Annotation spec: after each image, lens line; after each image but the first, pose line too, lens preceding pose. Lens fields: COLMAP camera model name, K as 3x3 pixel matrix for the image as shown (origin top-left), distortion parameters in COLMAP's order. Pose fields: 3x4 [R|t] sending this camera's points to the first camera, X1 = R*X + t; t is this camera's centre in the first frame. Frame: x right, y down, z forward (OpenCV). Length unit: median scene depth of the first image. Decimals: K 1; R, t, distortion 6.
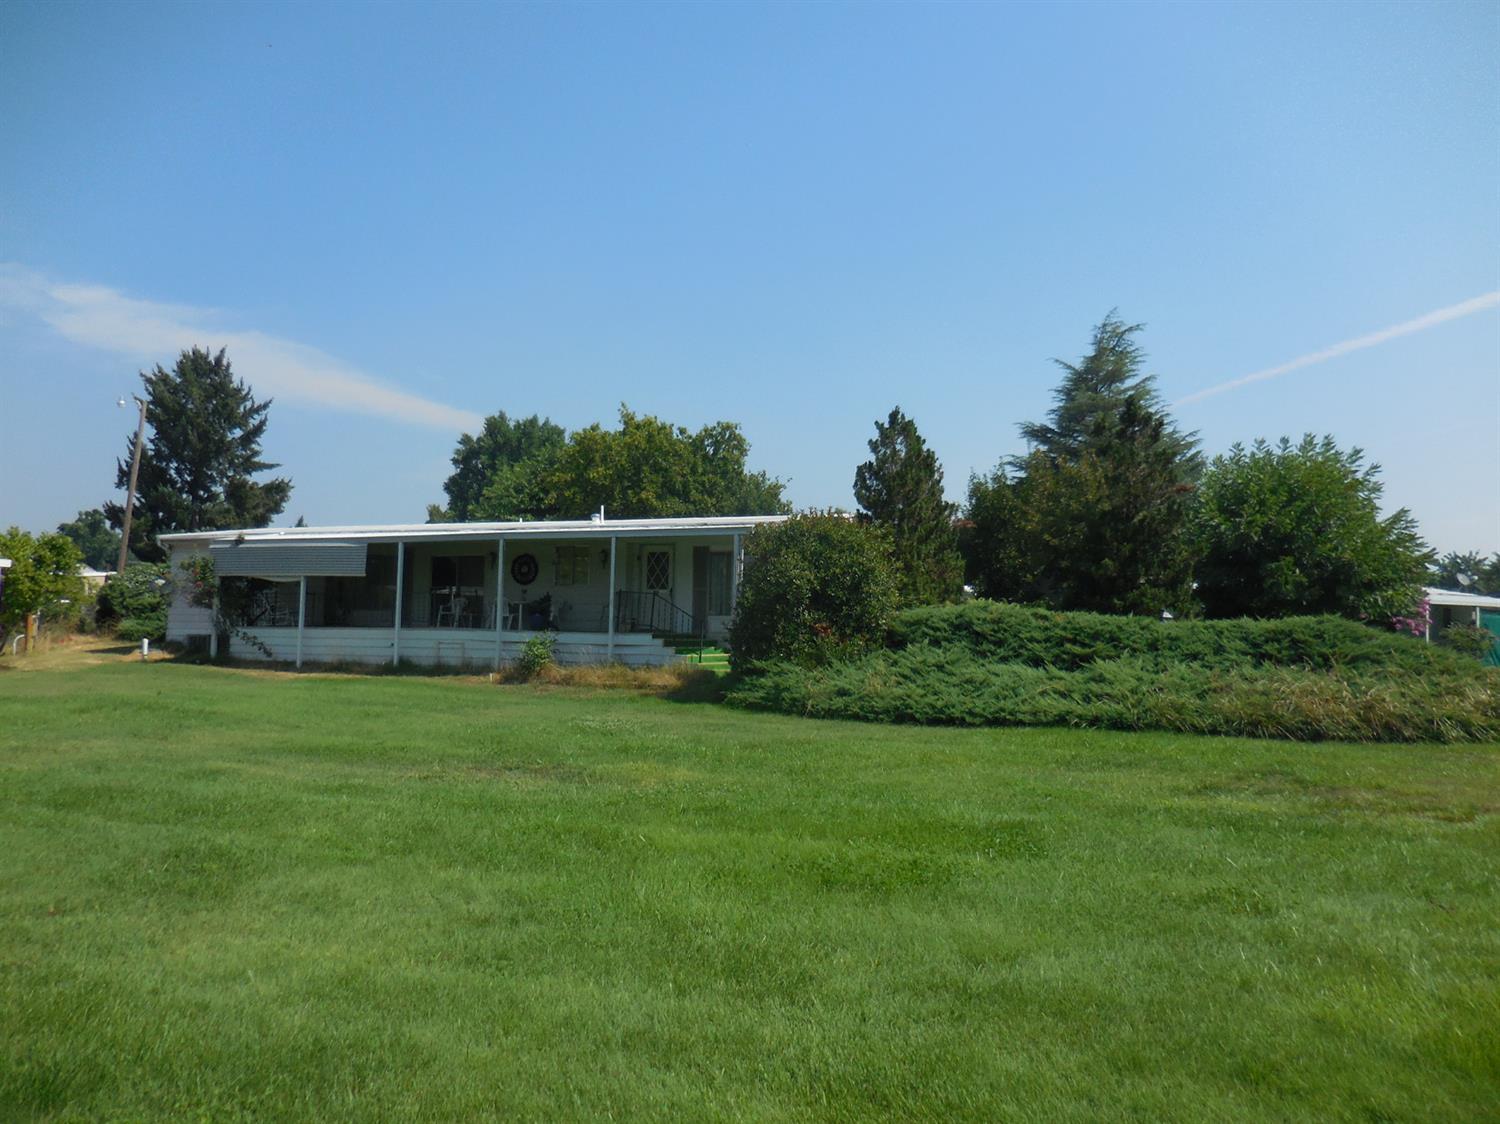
lens RADIAL K [[1155.1, 0, 754.6], [0, 1155.1, 557.4], [0, 0, 1]] dist [0.009642, 0.007784]
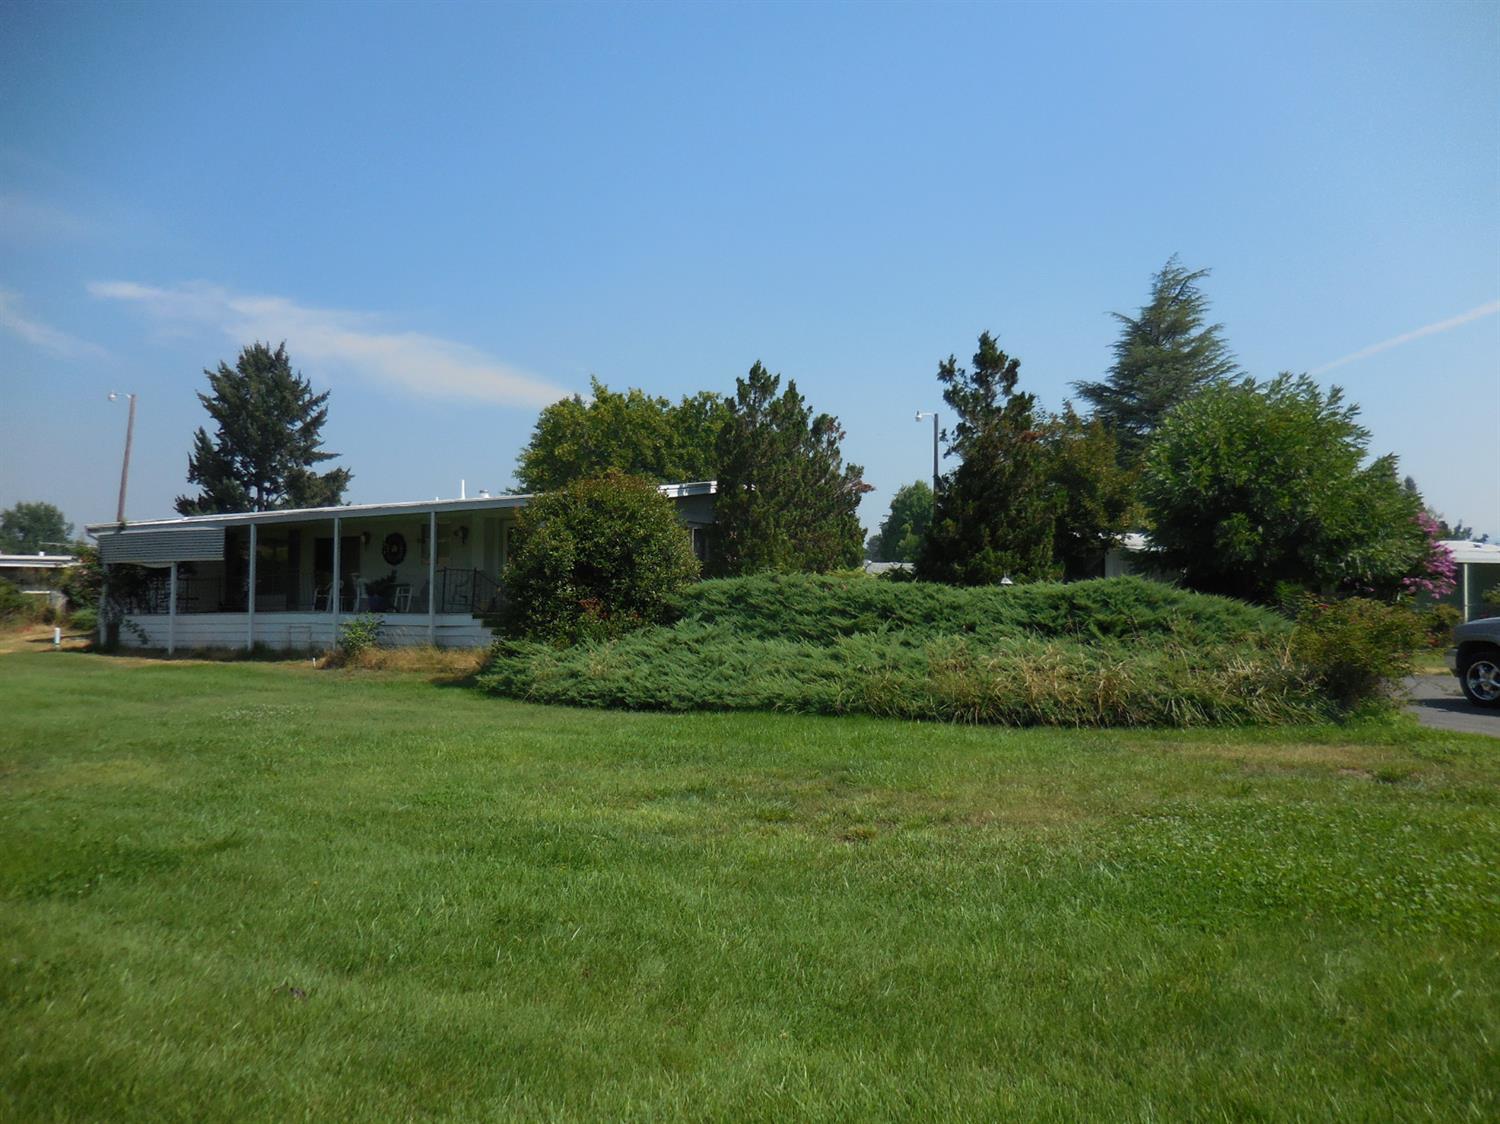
lens RADIAL K [[1155.1, 0, 754.6], [0, 1155.1, 557.4], [0, 0, 1]] dist [0.009642, 0.007784]
pose [[0.992352, -0.024647, -0.120952, 0.197769], [0.026897, 0.999494, 0.017004, 0.008413], [0.120472, -0.020127, 0.992513, 0.074899]]
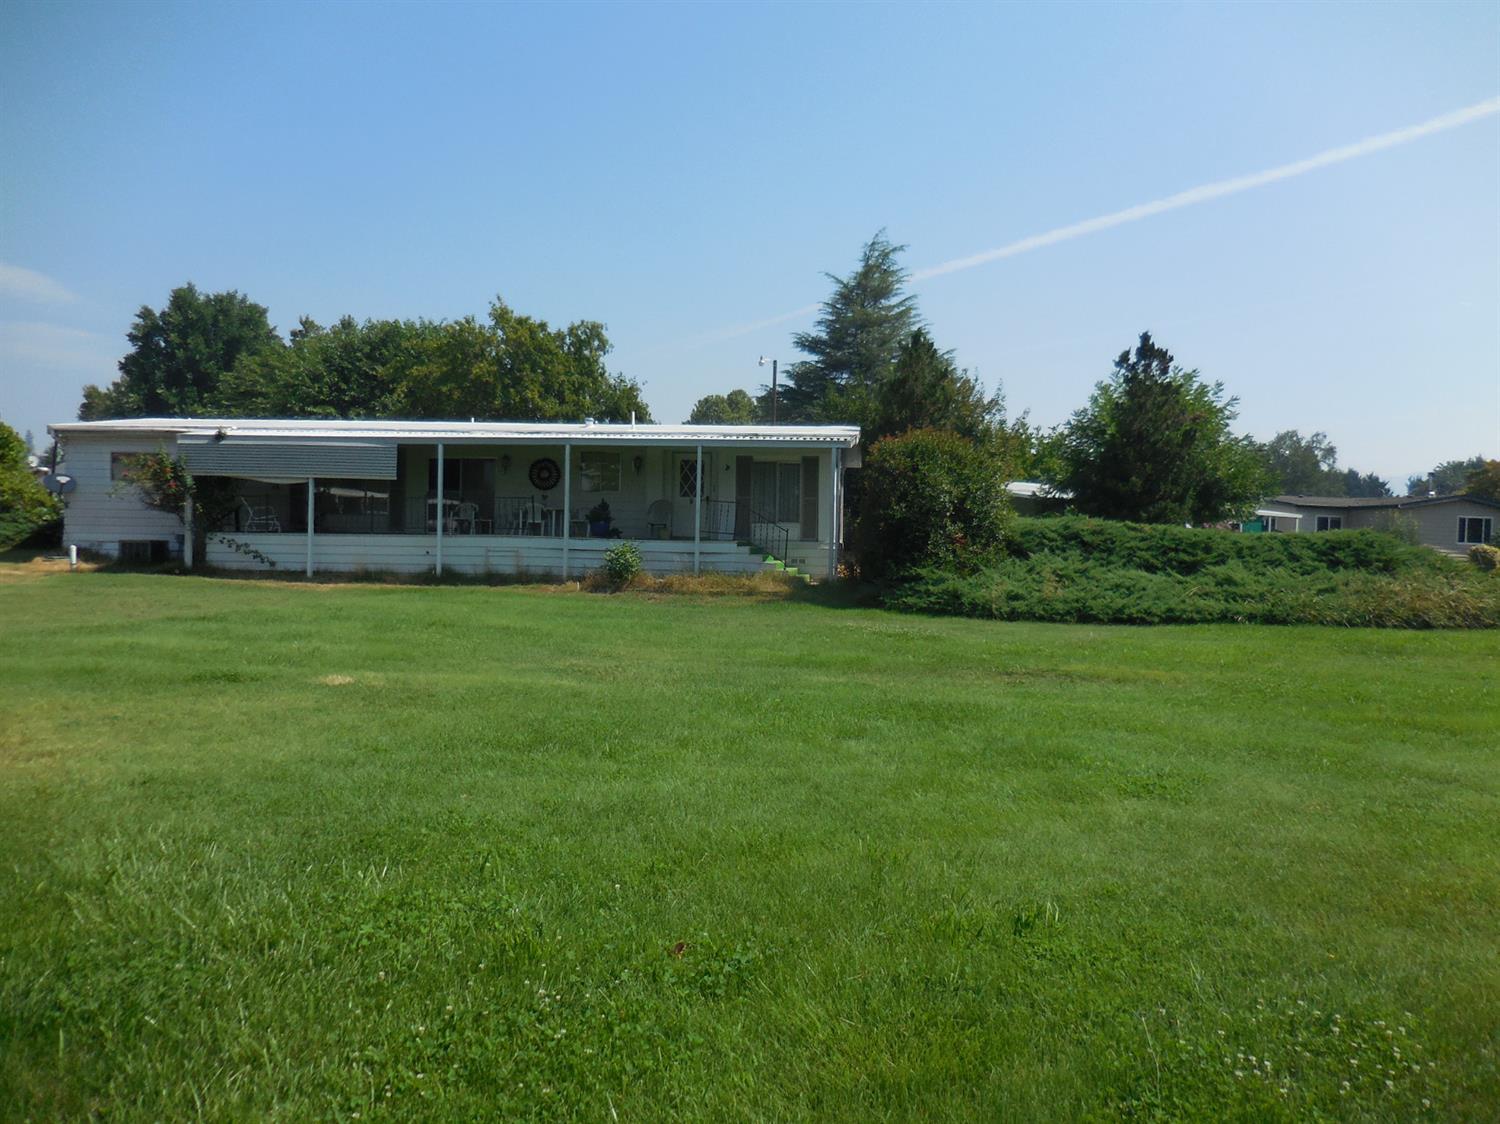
lens RADIAL K [[1155.1, 0, 754.6], [0, 1155.1, 557.4], [0, 0, 1]] dist [0.009642, 0.007784]
pose [[0.951738, -0.005770, 0.306856, -0.304560], [-0.021462, 0.996124, 0.085296, -0.006393], [-0.306159, -0.087765, 0.947926, 0.014014]]
